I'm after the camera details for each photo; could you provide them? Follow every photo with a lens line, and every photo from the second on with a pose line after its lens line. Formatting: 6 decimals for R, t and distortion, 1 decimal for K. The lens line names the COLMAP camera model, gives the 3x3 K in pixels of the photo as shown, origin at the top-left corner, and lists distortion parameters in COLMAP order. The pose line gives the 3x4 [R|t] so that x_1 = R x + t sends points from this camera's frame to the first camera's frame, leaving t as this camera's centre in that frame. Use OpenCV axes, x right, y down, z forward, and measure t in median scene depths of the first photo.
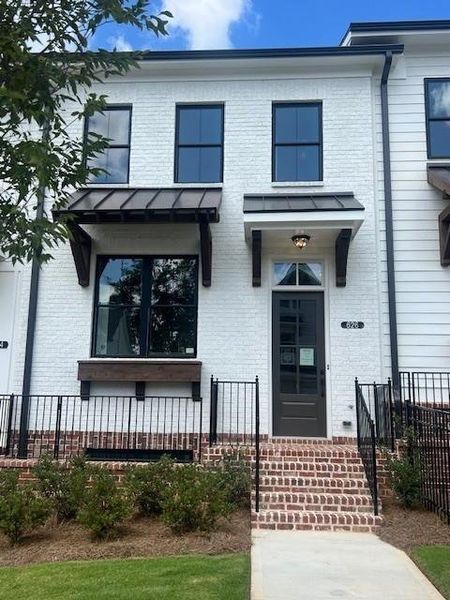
lens RADIAL K [[659.4, 0, 224.9], [0, 659.4, 278.8], [0, 0, 1]] dist [0.117486, -0.204836]
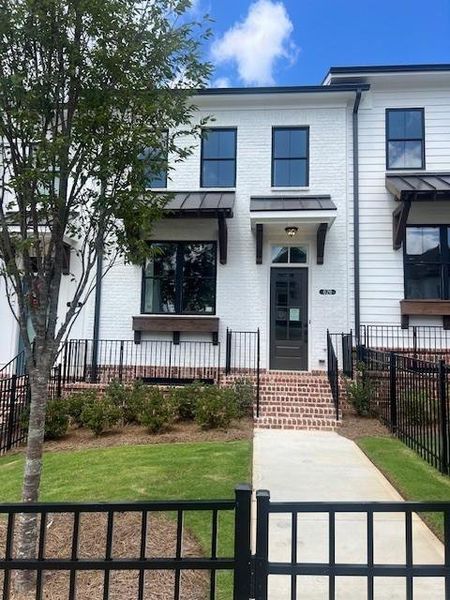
lens RADIAL K [[659.4, 0, 224.9], [0, 659.4, 278.8], [0, 0, 1]] dist [0.117486, -0.204836]
pose [[0.999937, 0.004933, -0.010049, -0.010196], [-0.004209, 0.997477, 0.070861, -0.056050], [0.010373, -0.070814, 0.997436, -0.390162]]
